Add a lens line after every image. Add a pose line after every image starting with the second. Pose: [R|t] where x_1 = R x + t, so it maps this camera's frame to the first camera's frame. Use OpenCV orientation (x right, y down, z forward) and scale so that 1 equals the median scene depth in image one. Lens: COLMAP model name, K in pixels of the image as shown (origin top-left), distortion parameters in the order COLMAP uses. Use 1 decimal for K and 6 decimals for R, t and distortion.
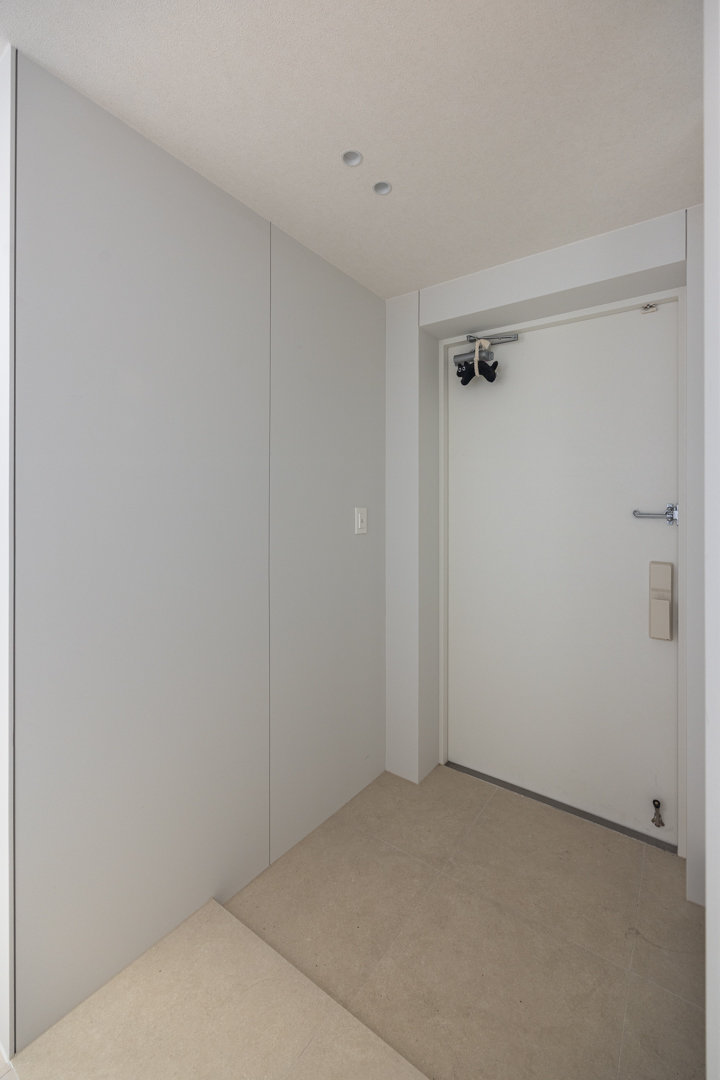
lens RADIAL K [[448.7, 0, 361.2], [0, 448.7, 497.7], [0, 0, 1]] dist [-0.000322, -0.000825]
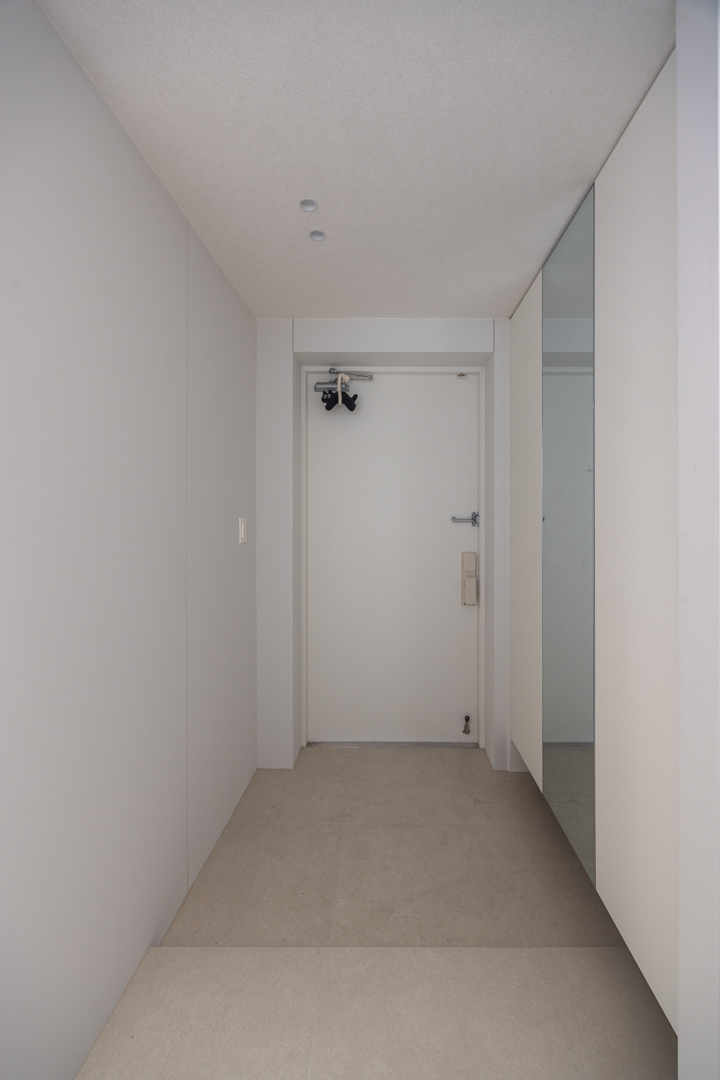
lens RADIAL K [[452.2, 0, 360.3], [0, 452.2, 507.4], [0, 0, 1]] dist [-0.001673, -0.000019]
pose [[0.818831, -0.001525, 0.574033, -0.382499], [-0.000686, 0.999993, 0.003636, -0.005667], [-0.574035, -0.003371, 0.818824, 0.000751]]
